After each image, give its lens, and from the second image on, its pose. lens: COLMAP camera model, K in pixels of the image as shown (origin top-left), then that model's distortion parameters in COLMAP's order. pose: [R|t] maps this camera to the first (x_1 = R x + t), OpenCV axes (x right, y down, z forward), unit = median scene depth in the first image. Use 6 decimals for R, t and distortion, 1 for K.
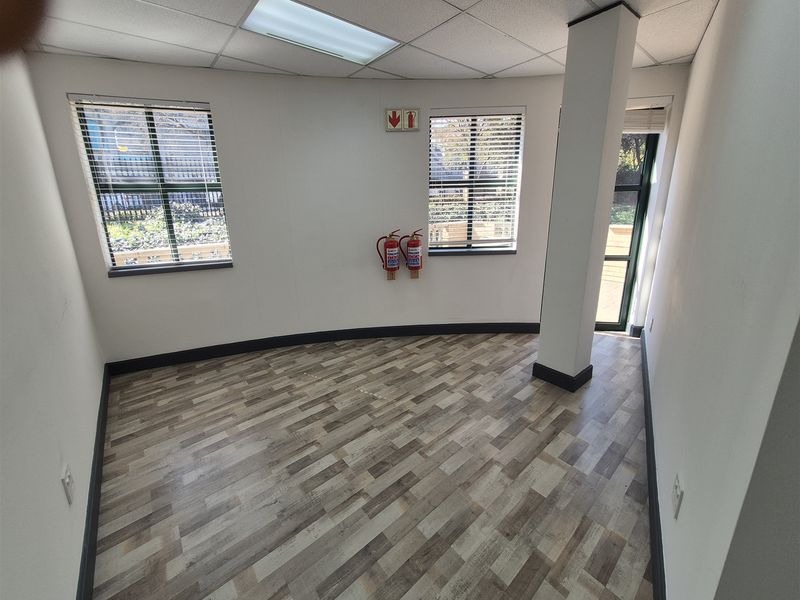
lens RADIAL K [[318.4, 0, 395.4], [0, 318.4, 296.8], [0, 0, 1]] dist [0.001030, 0.000004]
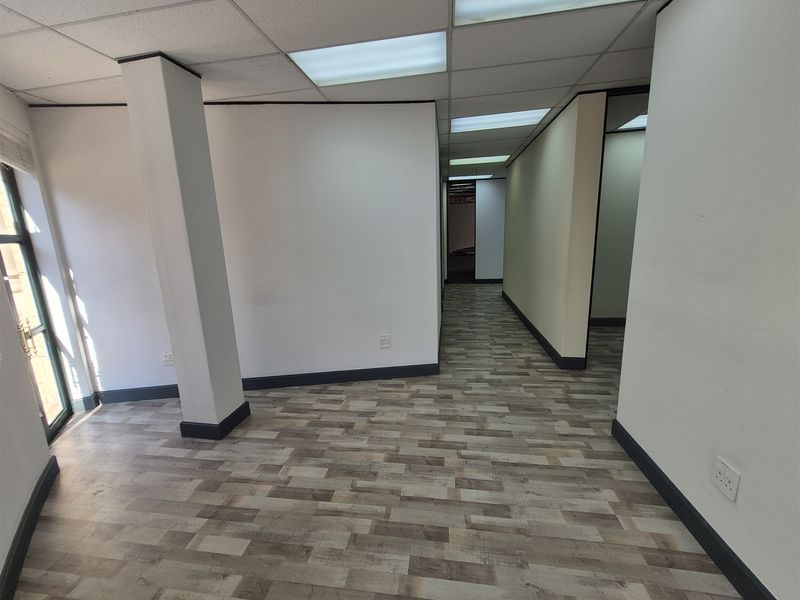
lens RADIAL K [[318.4, 0, 397.0], [0, 318.4, 299.2], [0, 0, 1]] dist [0.001030, 0.000004]
pose [[-0.667743, -0.103853, 0.737112, -0.678474], [0.270704, 0.888544, 0.370417, -0.396402], [-0.693426, 0.446883, -0.565205, 1.363246]]
